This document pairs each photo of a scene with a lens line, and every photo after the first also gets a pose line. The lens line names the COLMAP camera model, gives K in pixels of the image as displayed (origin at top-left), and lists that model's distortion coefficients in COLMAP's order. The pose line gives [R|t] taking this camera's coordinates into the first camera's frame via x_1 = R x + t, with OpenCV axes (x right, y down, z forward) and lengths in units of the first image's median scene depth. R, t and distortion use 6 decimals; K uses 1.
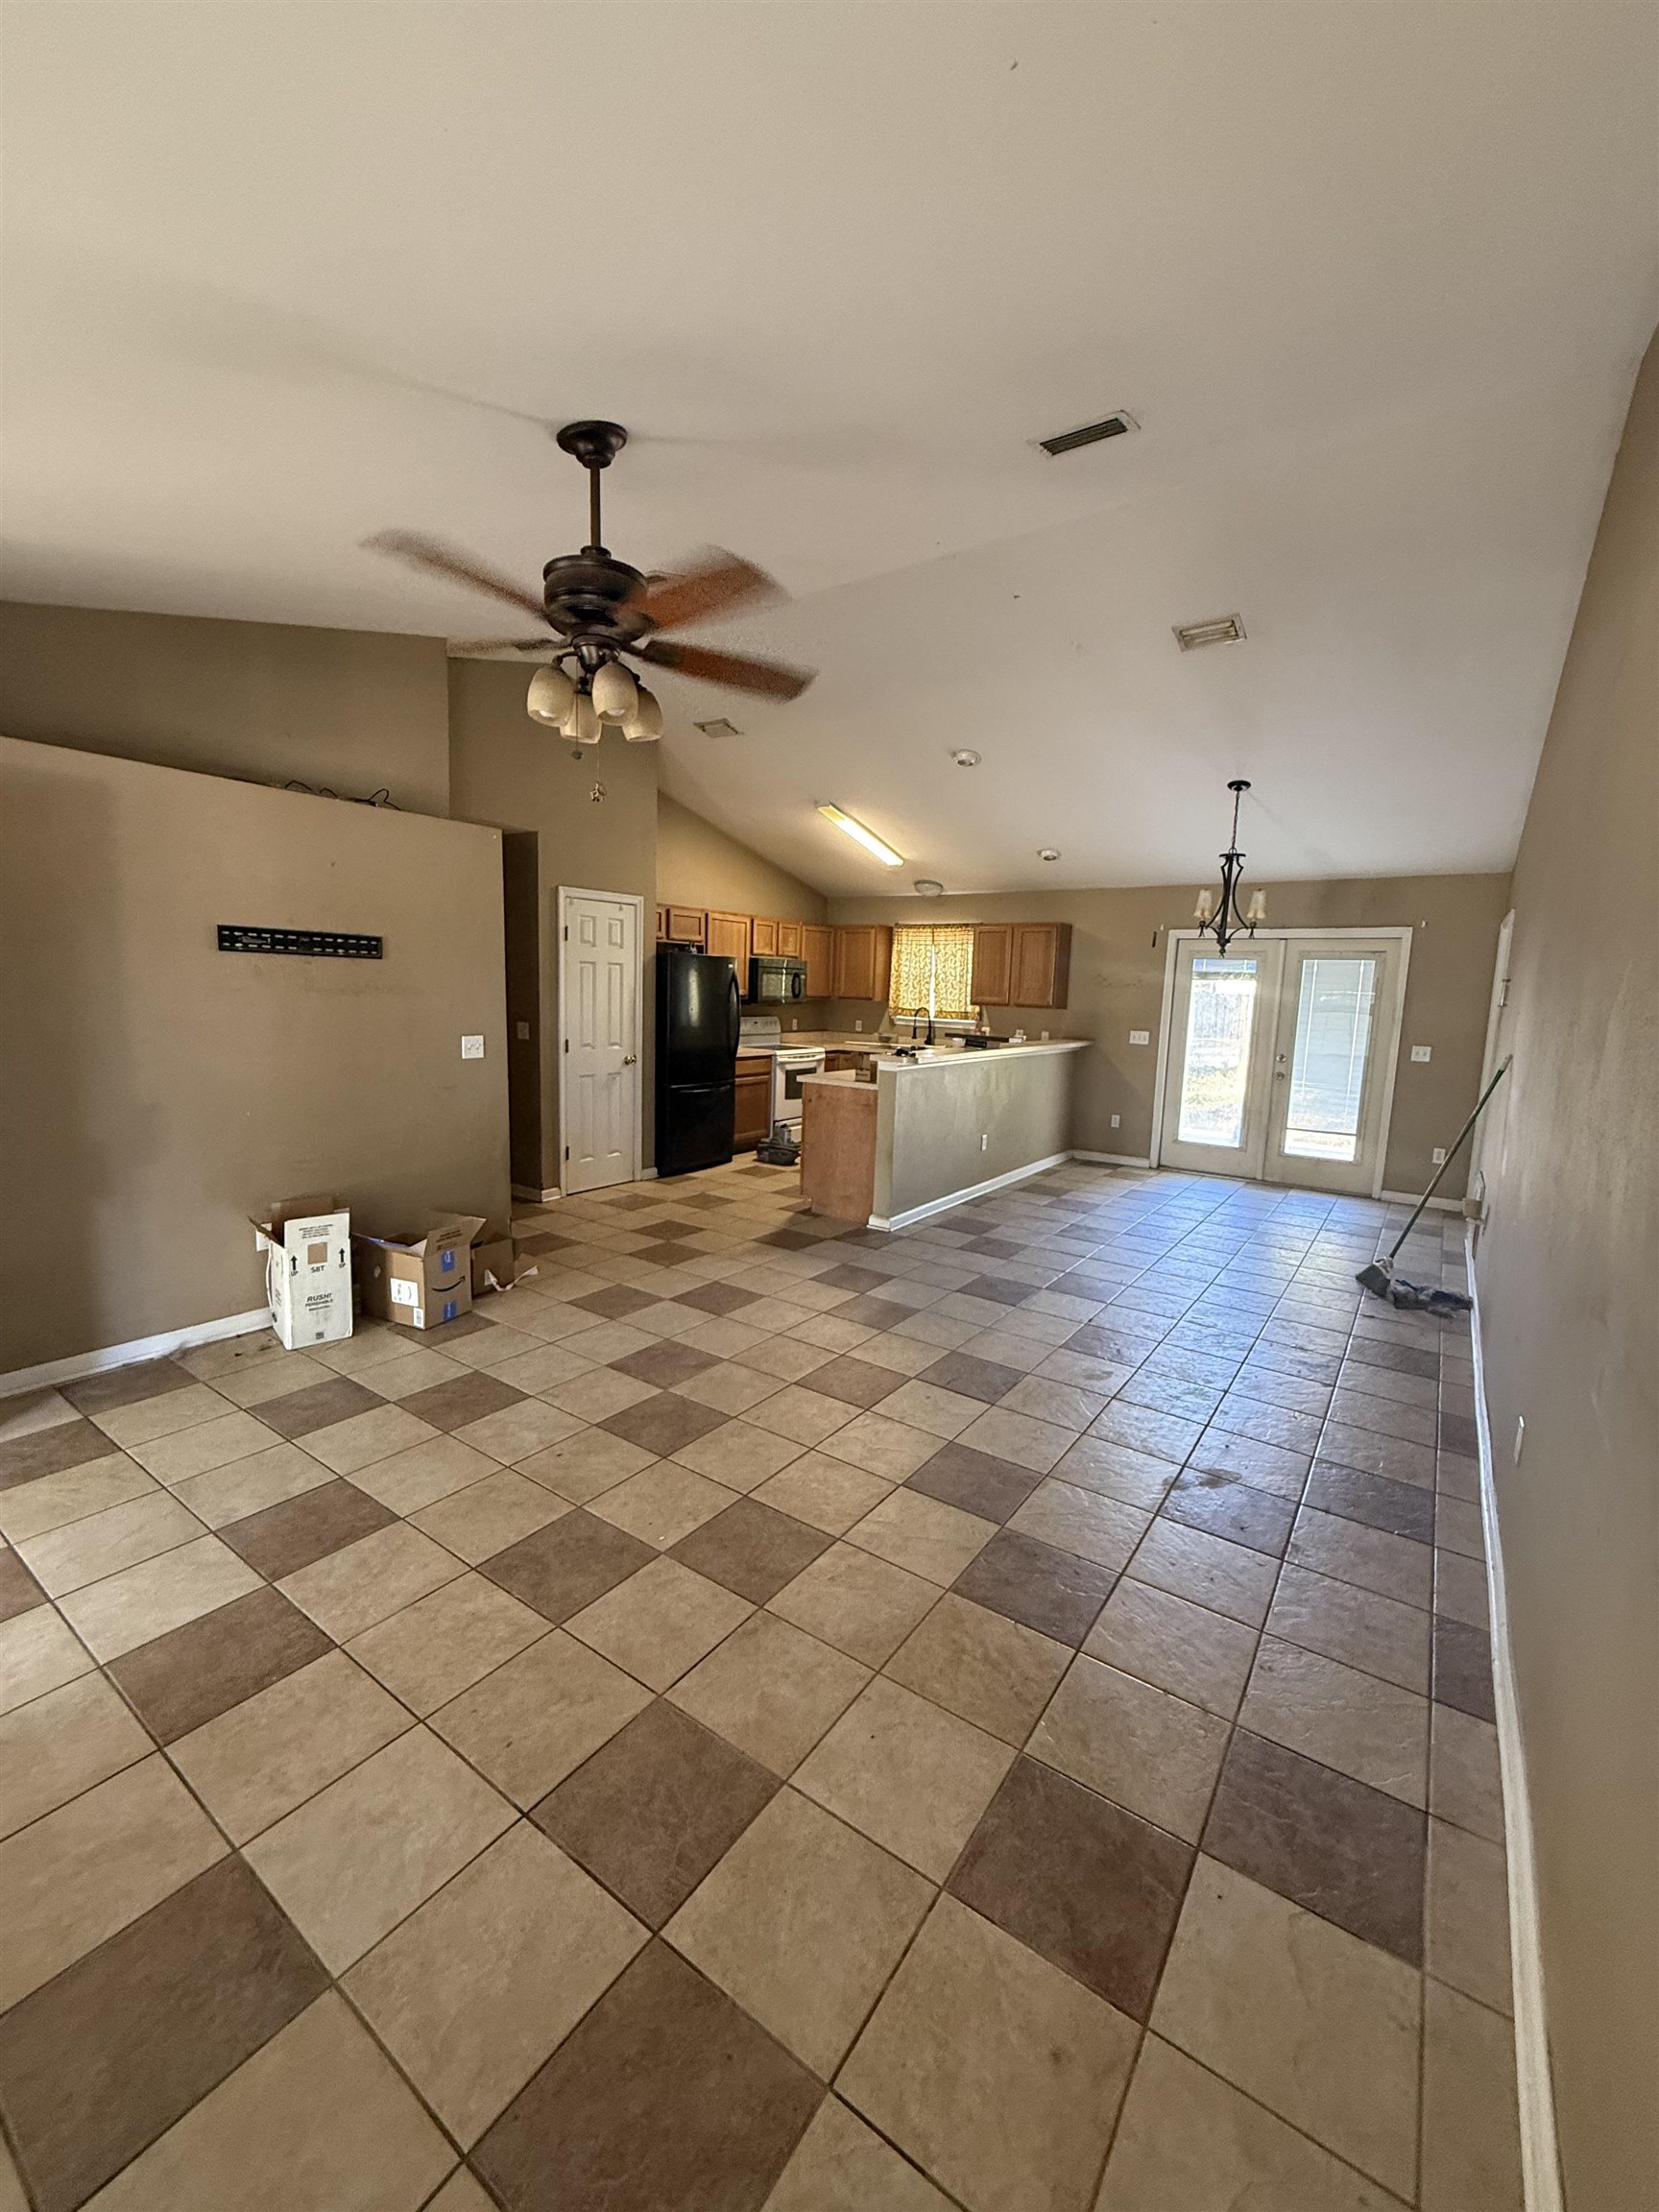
lens RADIAL K [[883.2, 0, 831.7], [0, 883.2, 1109.3], [0, 0, 1]] dist [-0.000303, 0.000157]
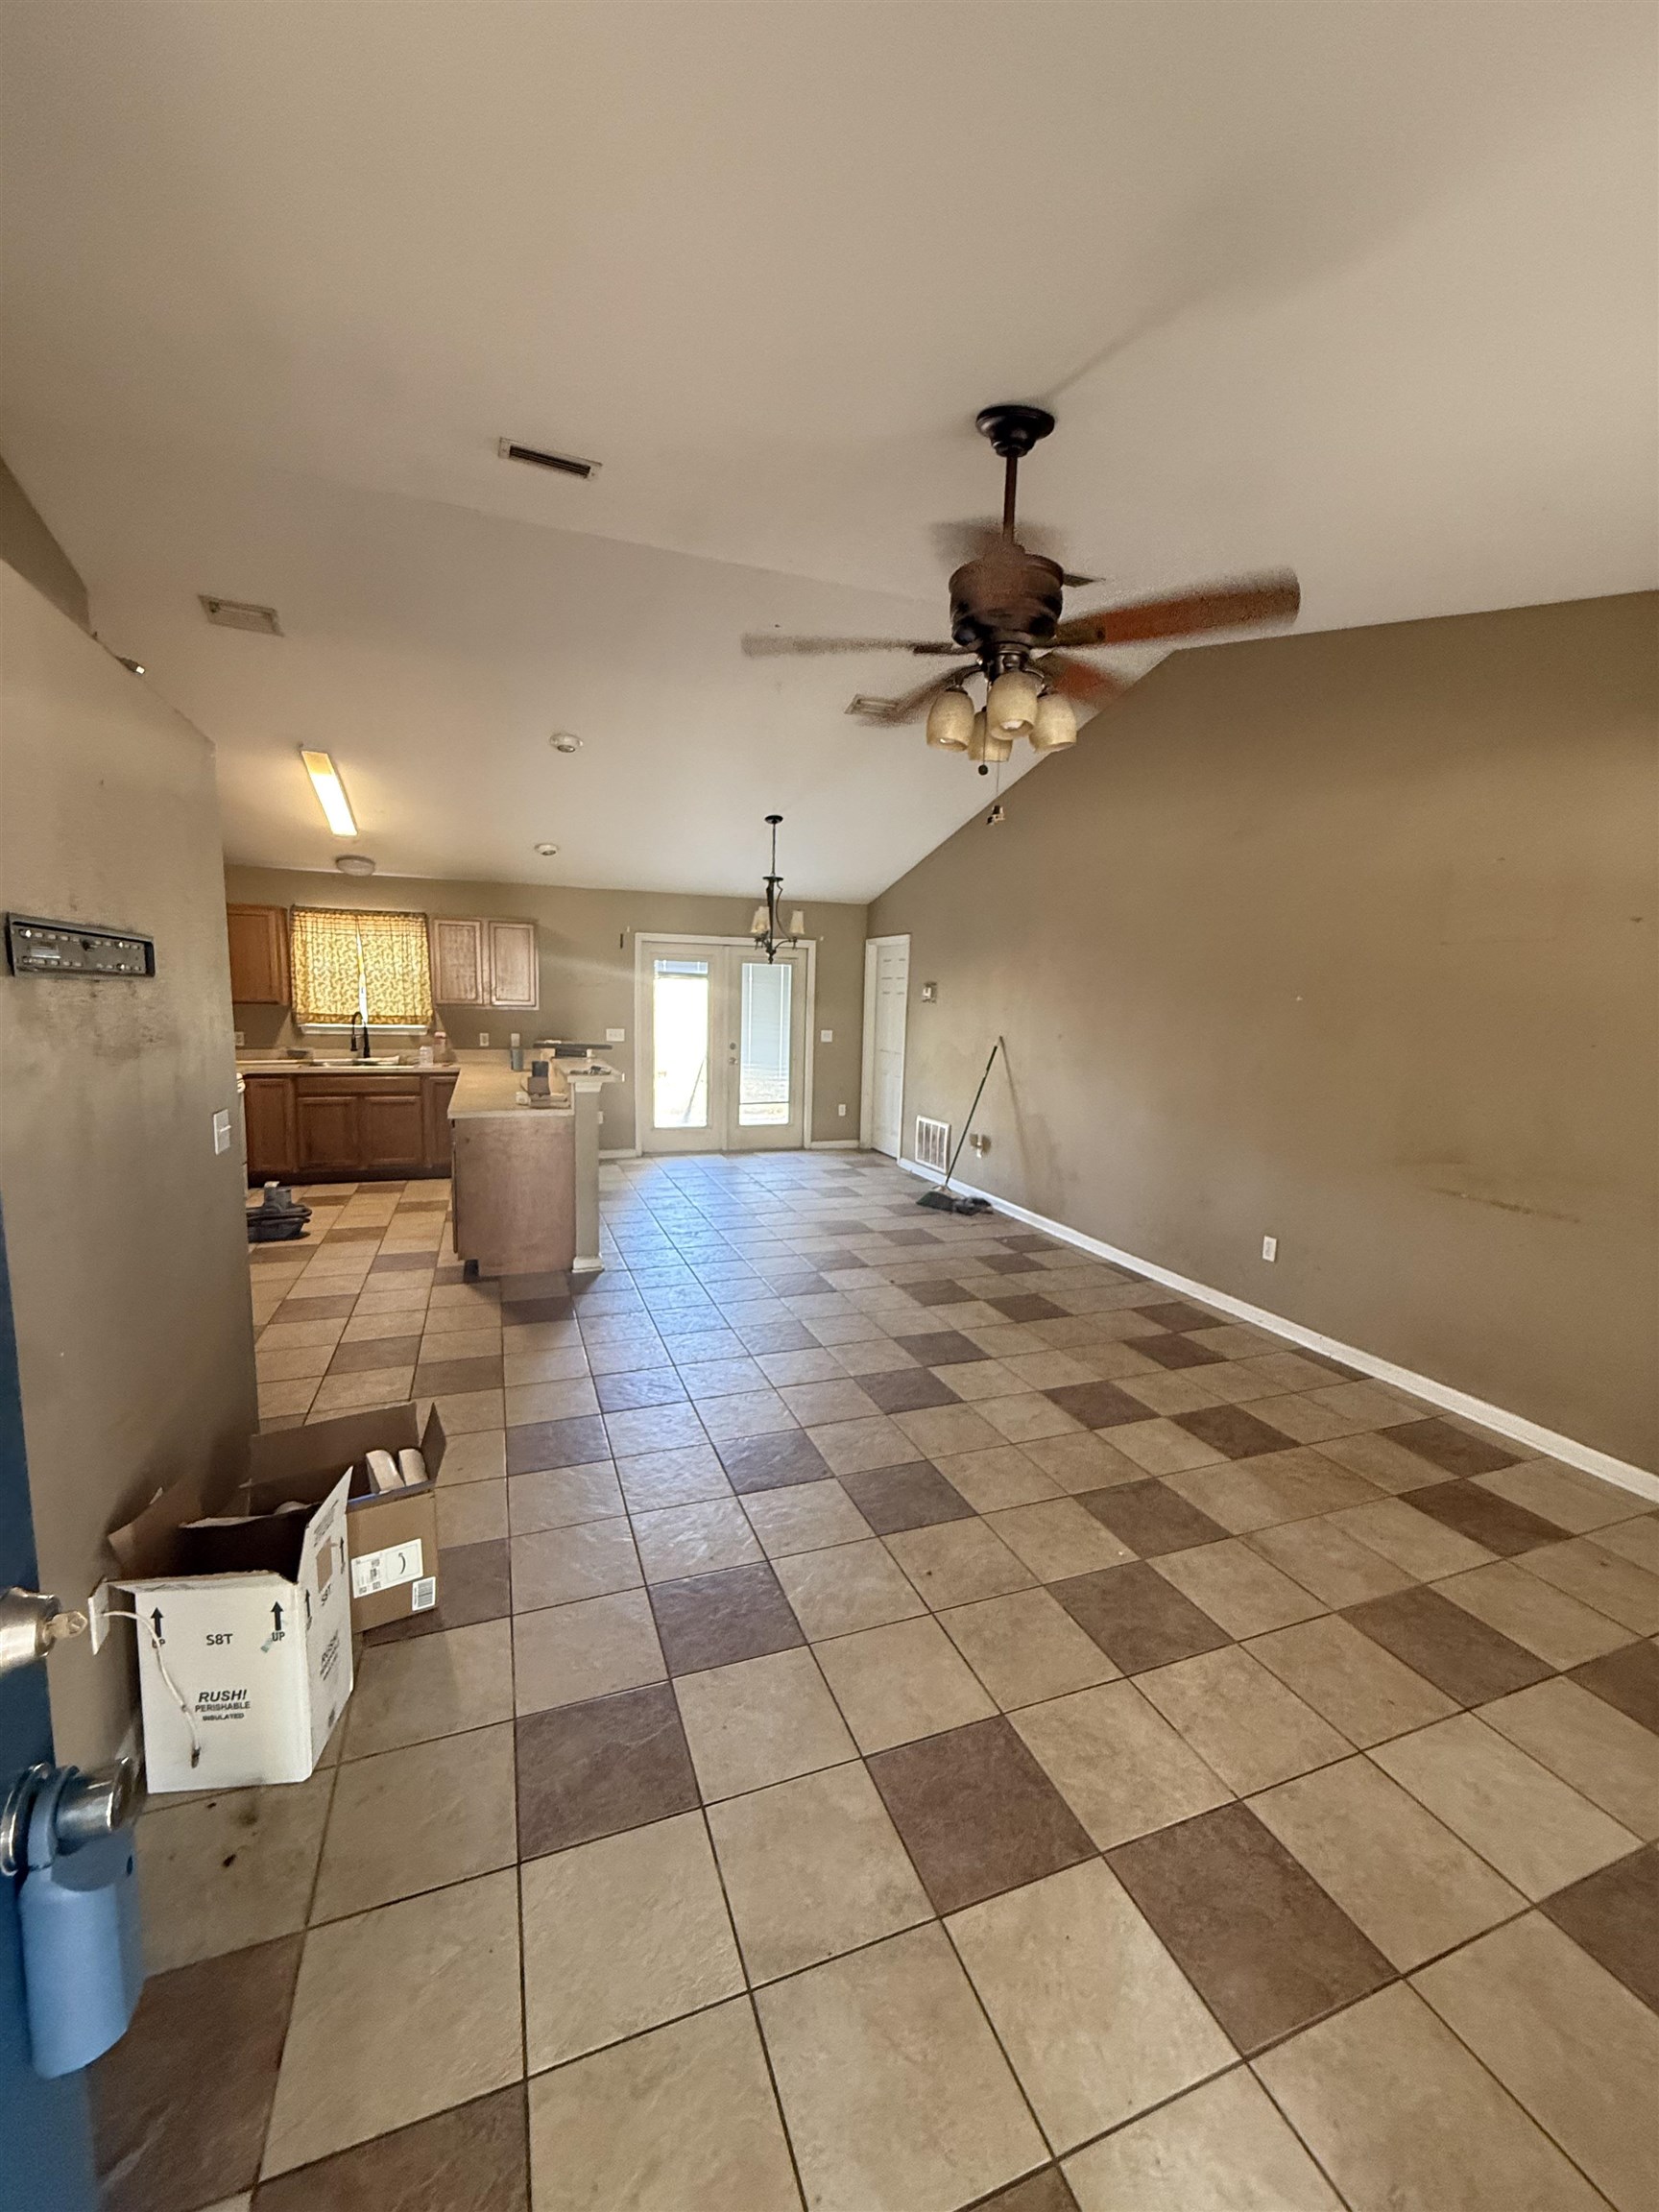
lens RADIAL K [[883.2, 0, 835.0], [0, 883.2, 1098.0], [0, 0, 1]] dist [-0.000303, 0.000157]
pose [[0.556650, -0.117364, 0.822415, -0.500639], [0.109283, 0.991712, 0.067556, -0.066945], [-0.823528, 0.052271, 0.564862, 0.280061]]
